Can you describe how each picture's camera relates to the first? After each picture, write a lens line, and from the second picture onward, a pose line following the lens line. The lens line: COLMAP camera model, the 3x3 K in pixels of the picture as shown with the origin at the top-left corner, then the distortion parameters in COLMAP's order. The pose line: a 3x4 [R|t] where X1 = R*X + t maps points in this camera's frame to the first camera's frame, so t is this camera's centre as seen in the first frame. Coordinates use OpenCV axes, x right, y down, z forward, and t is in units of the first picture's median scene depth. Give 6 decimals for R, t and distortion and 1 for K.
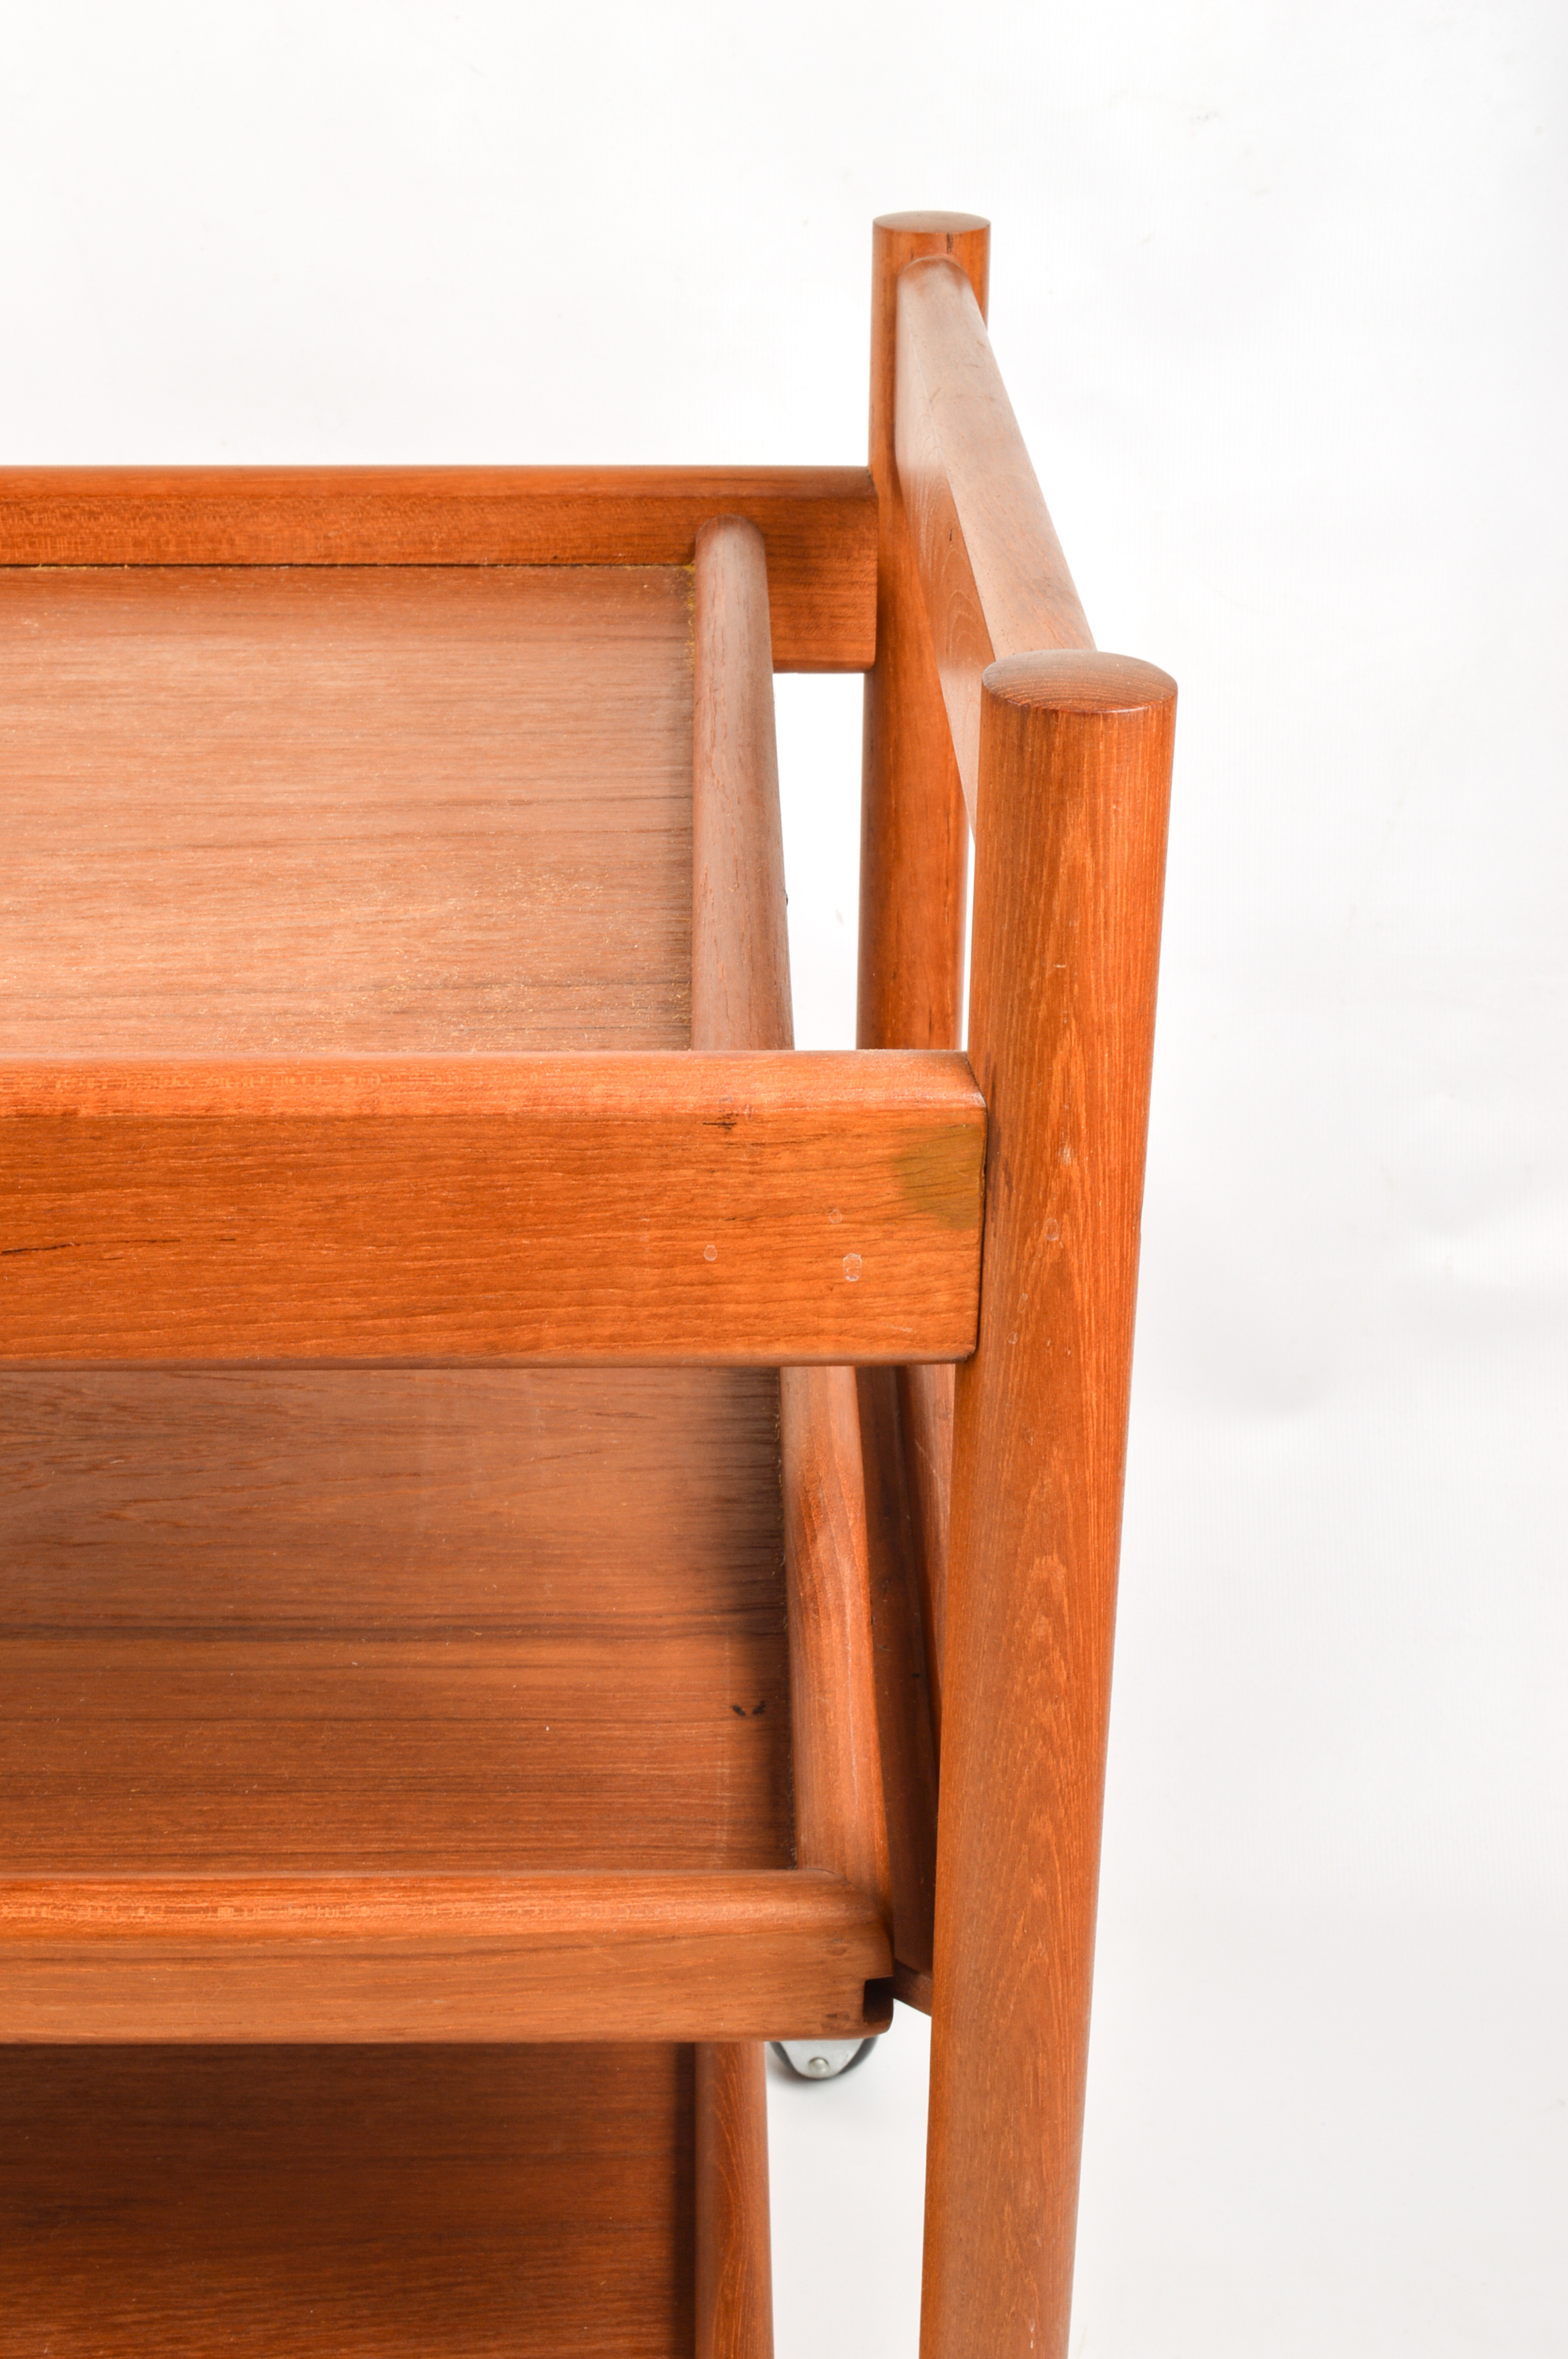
lens RADIAL K [[3278.2, 0, 785.7], [0, 3278.2, 1196.3], [0, 0, 1]] dist [-0.009110, -0.052979]
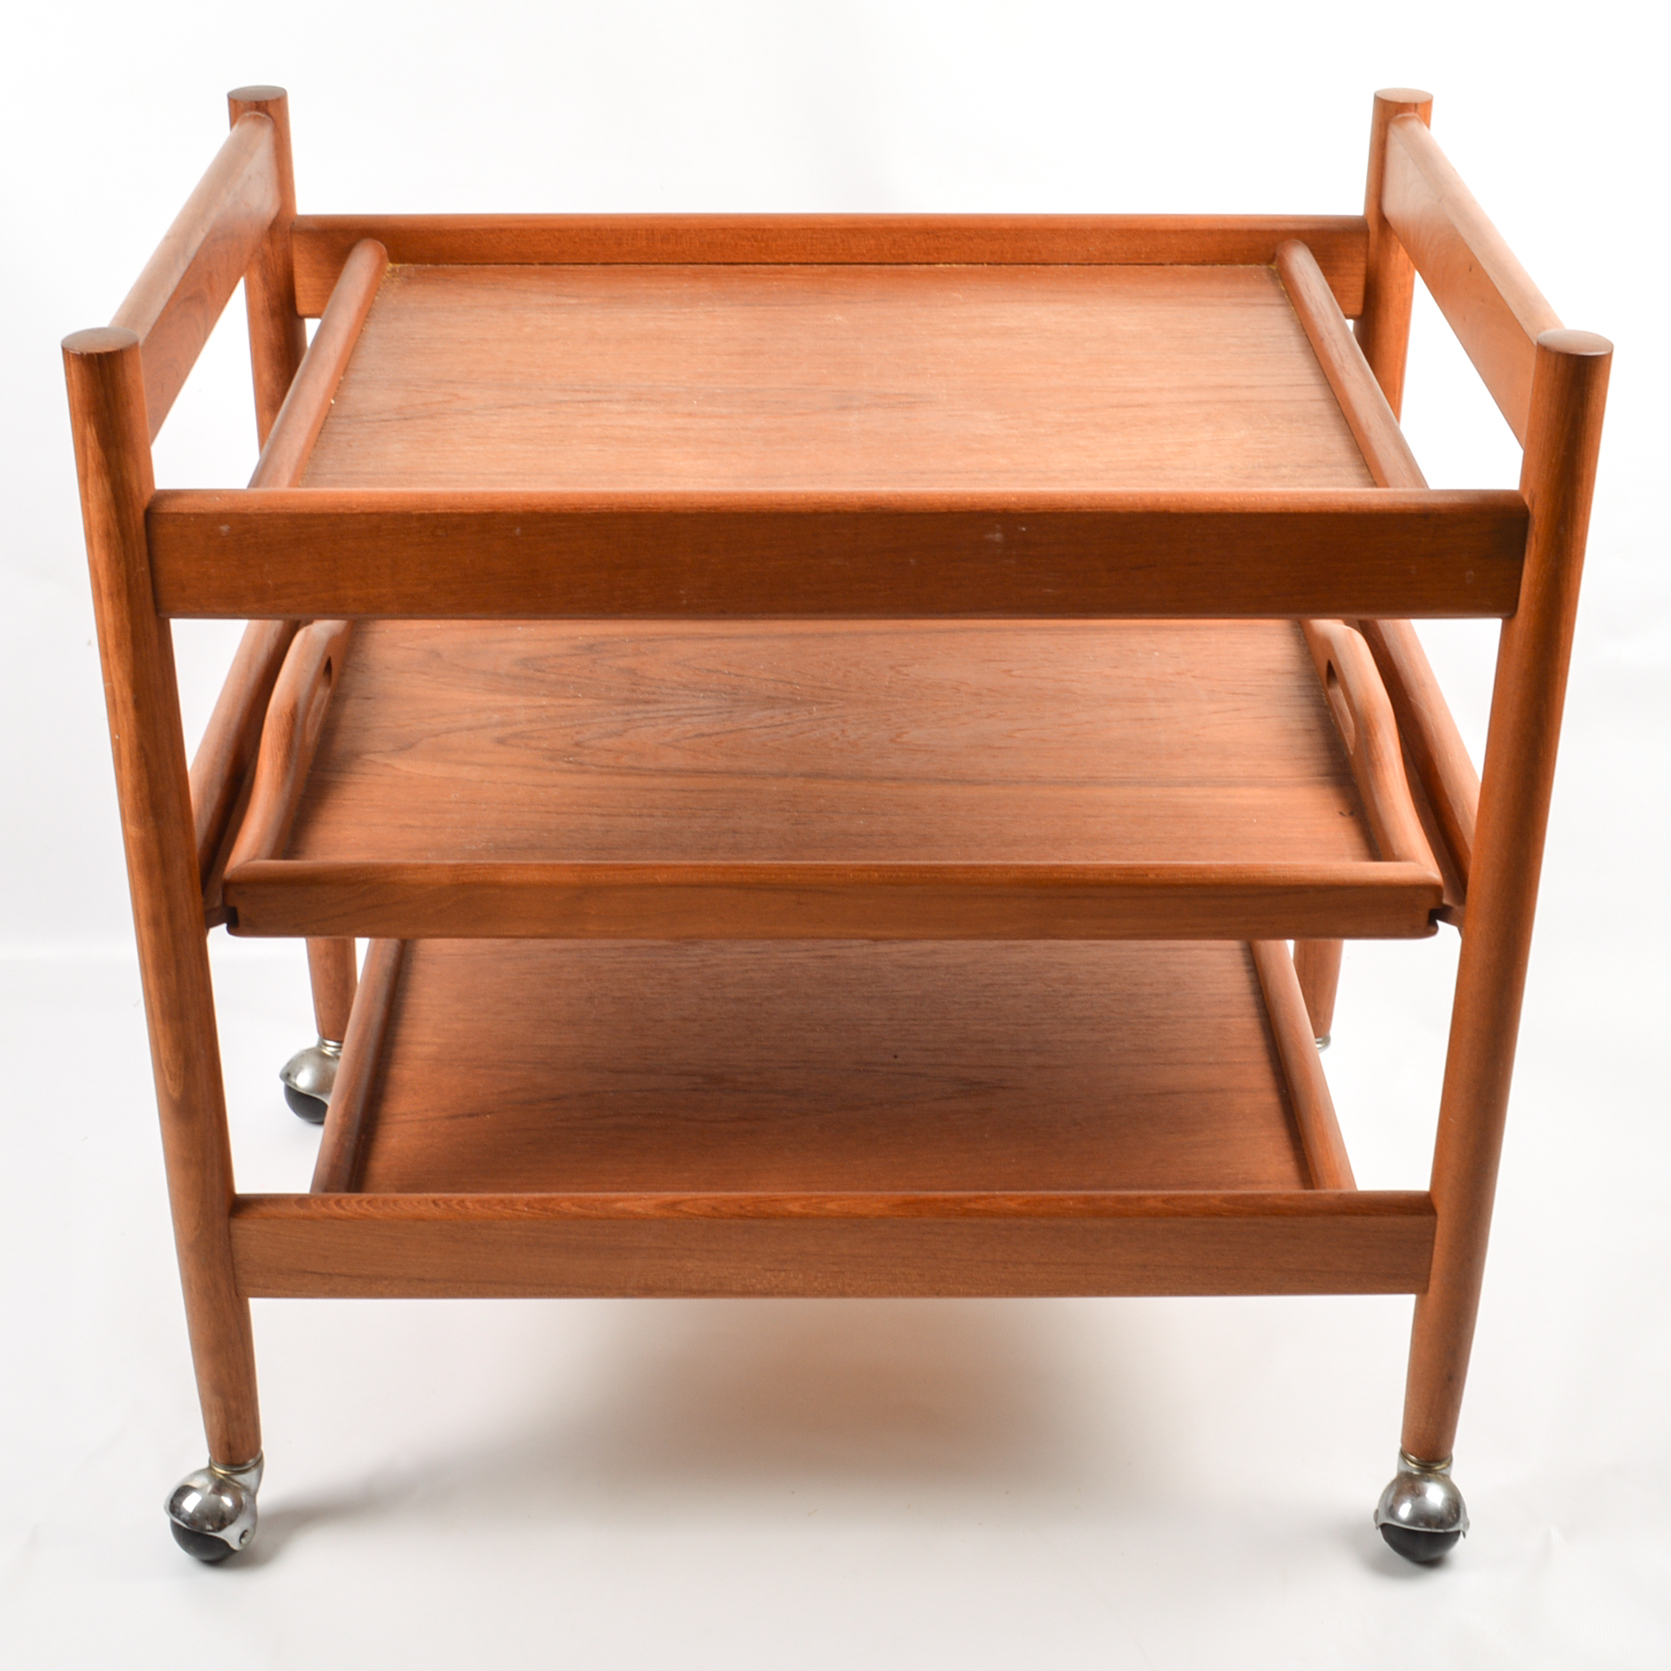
lens RADIAL K [[2898.0, 0, 835.5], [0, 2898.0, 835.5], [0, 0, 1]] dist [-0.047127, -0.137074]
pose [[0.999924, 0.003234, -0.011922, -0.330394], [-0.002801, 0.999341, 0.036186, 0.106624], [0.012031, -0.036150, 0.999274, -0.912074]]
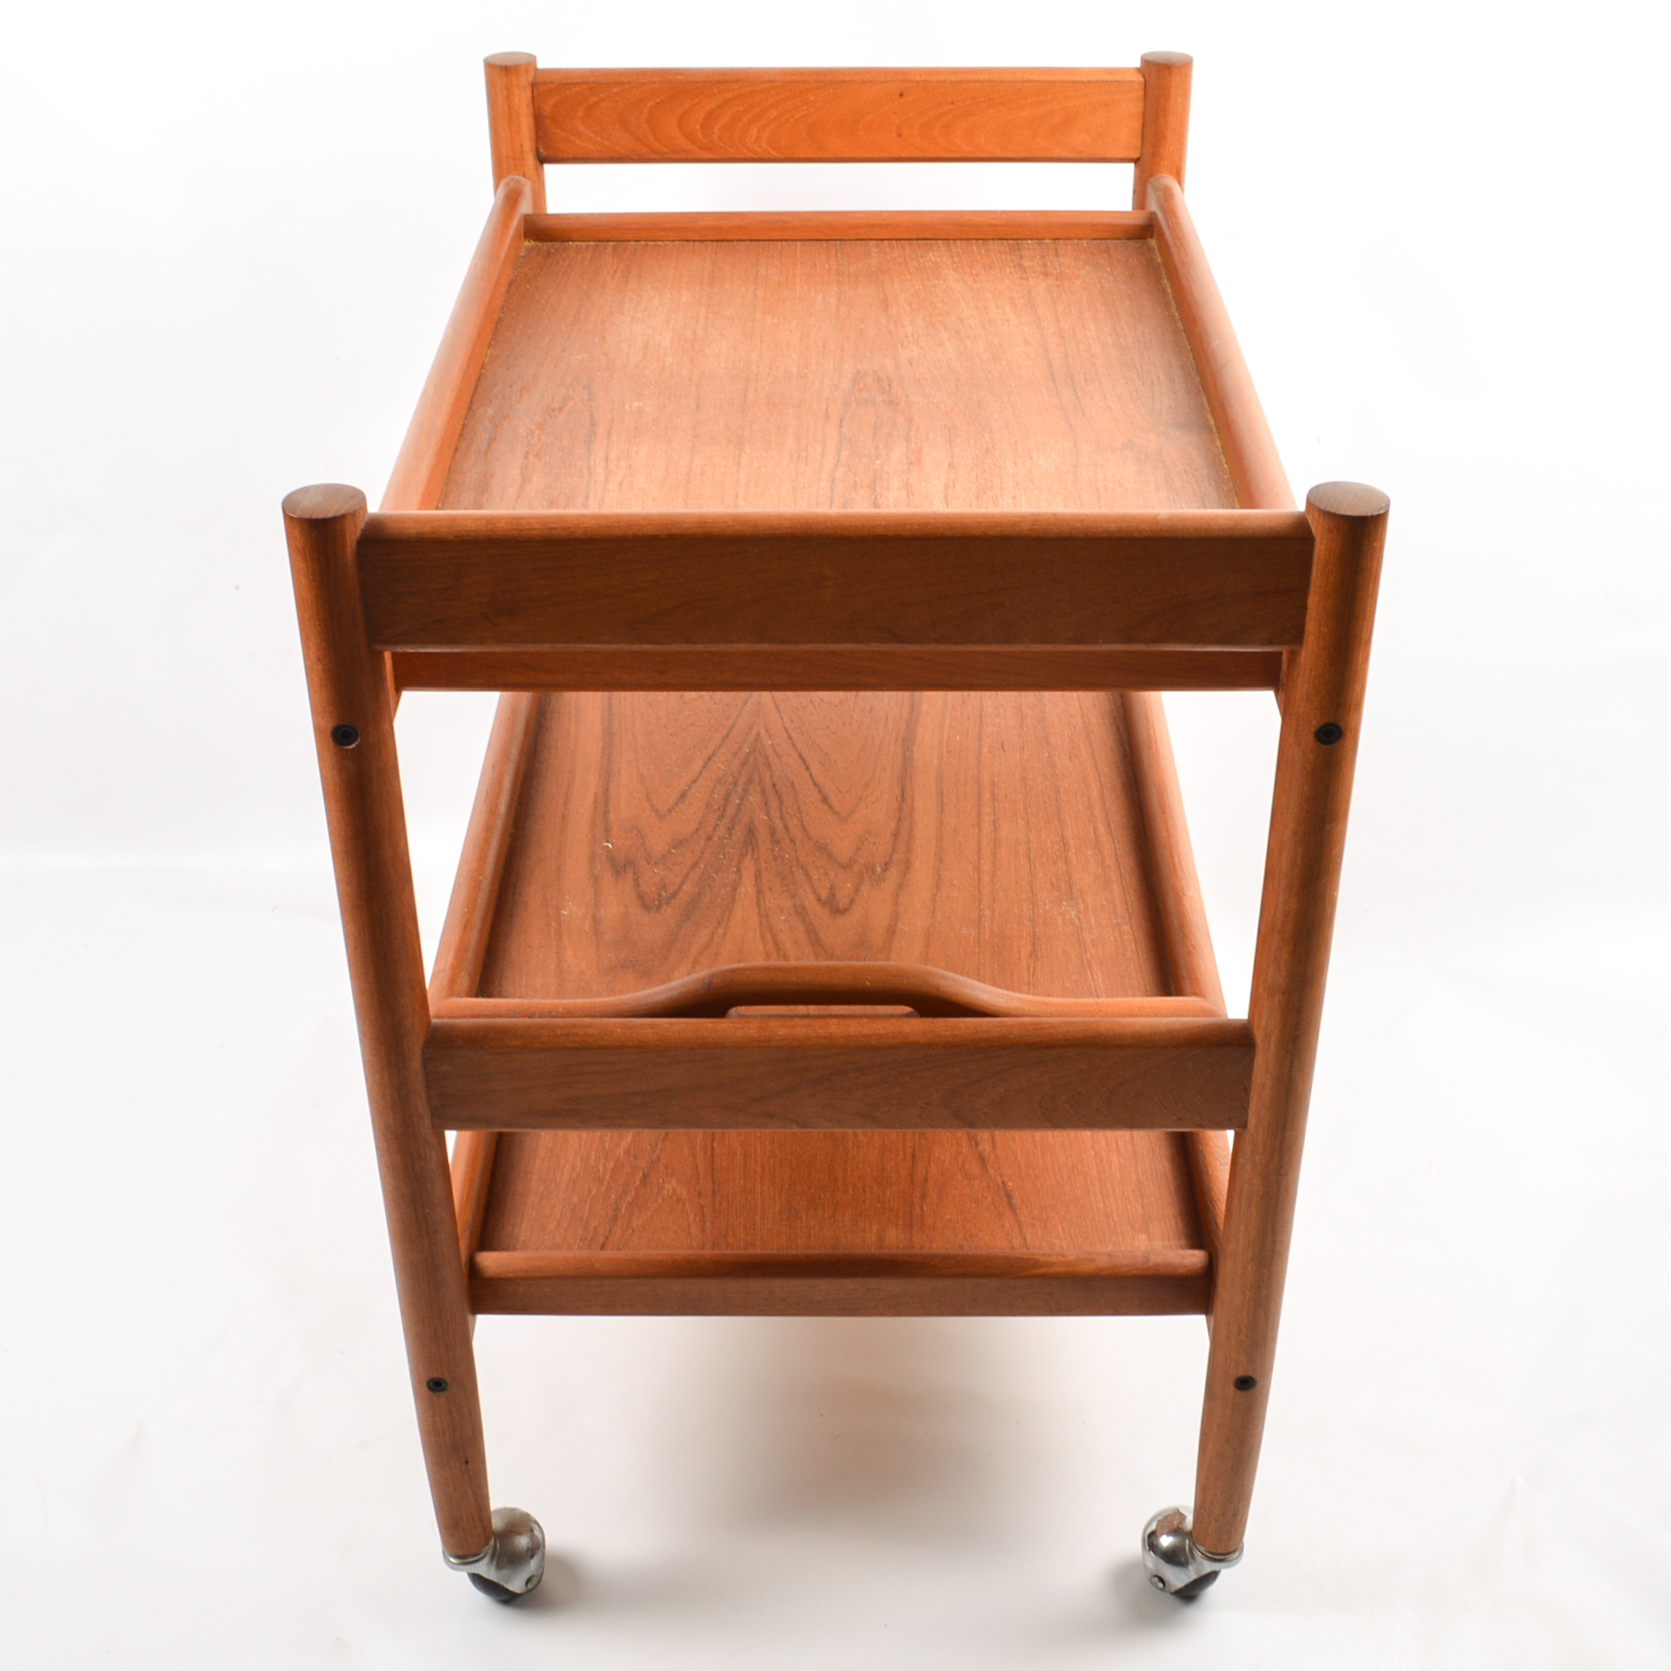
lens RADIAL K [[2347.8, 0, 835.5], [0, 2347.8, 835.5], [0, 0, 1]] dist [-0.000713, 0.001907]
pose [[0.024959, -0.557424, 0.829853, -1.858425], [0.458240, 0.744145, 0.486071, -0.684555], [-0.888478, 0.368139, 0.274007, 0.668240]]
